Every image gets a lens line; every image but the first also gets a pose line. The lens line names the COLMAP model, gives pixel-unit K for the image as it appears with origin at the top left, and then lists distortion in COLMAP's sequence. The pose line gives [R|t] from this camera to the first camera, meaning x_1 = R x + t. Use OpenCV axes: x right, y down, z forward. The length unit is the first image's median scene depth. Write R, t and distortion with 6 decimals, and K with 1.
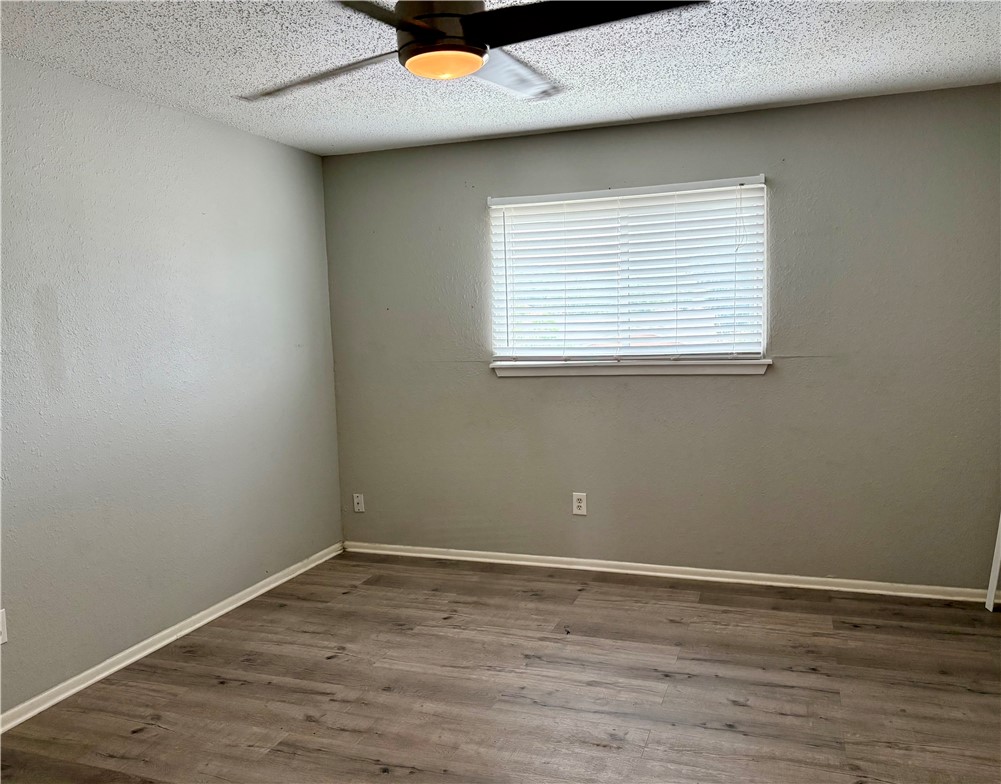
lens RADIAL K [[808.7, 0, 500.5], [0, 808.7, 390.4], [0, 0, 1]] dist [0.058995, -0.017907]
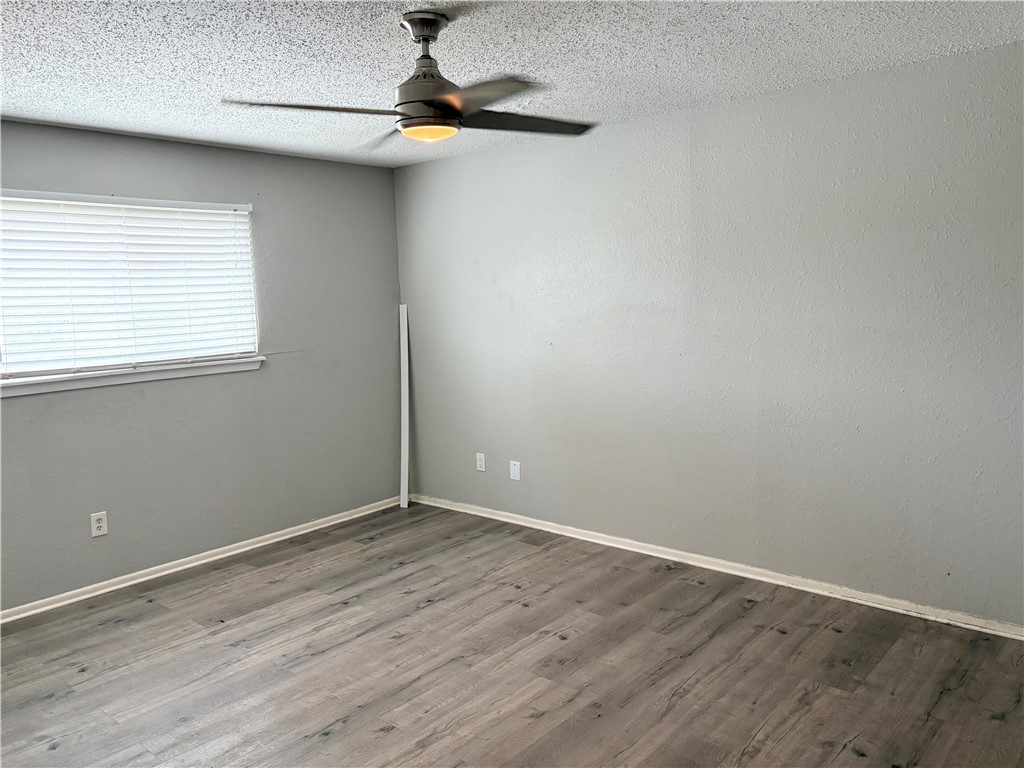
lens RADIAL K [[776.0, 0, 512.2], [0, 776.0, 384.5], [0, 0, 1]] dist [0.012032, 0.005425]
pose [[0.374268, -0.087756, 0.923159, -0.624893], [0.120005, 0.991725, 0.045622, -0.005003], [-0.919523, 0.093709, 0.381702, 0.227397]]
